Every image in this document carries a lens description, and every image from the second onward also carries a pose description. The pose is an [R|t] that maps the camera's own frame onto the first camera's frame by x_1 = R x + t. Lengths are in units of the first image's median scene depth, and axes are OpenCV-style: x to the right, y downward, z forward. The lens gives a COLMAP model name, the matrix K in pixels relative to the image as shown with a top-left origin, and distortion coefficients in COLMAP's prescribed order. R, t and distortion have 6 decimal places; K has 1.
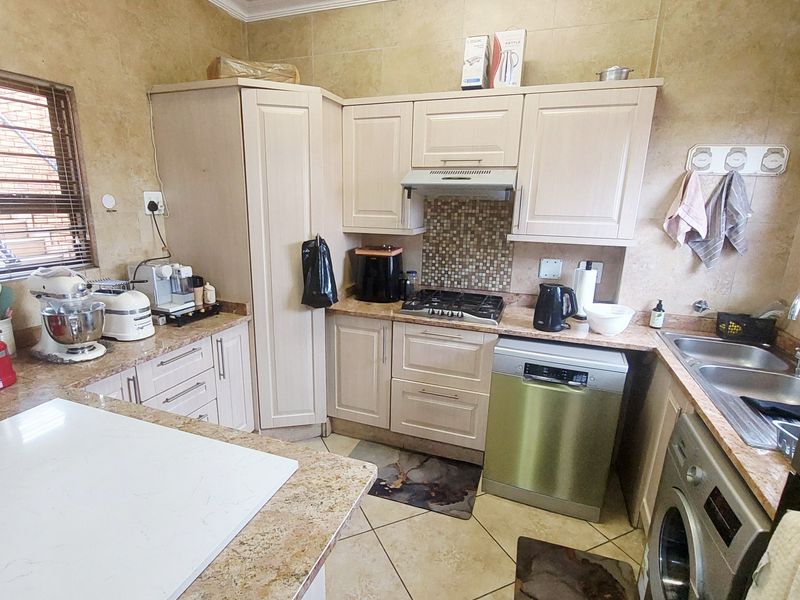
lens RADIAL K [[426.9, 0, 386.2], [0, 426.9, 312.2], [0, 0, 1]] dist [-0.016671, 0.000470]
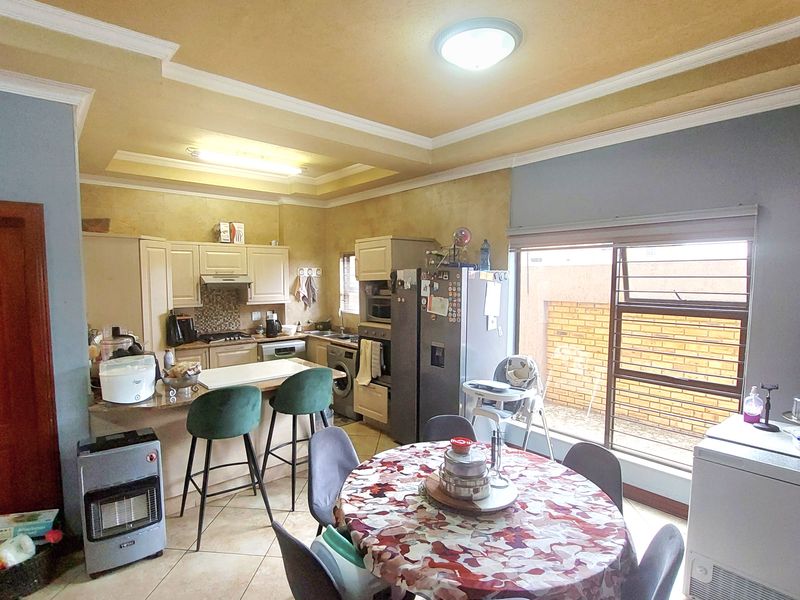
lens RADIAL K [[421.5, 0, 371.3], [0, 421.5, 312.0], [0, 0, 1]] dist [-0.015168, -0.000160]
pose [[0.508870, -0.089441, 0.856184, -1.269789], [0.236314, 0.970893, -0.039028, 0.114411], [-0.827772, 0.222188, 0.515195, -0.702190]]
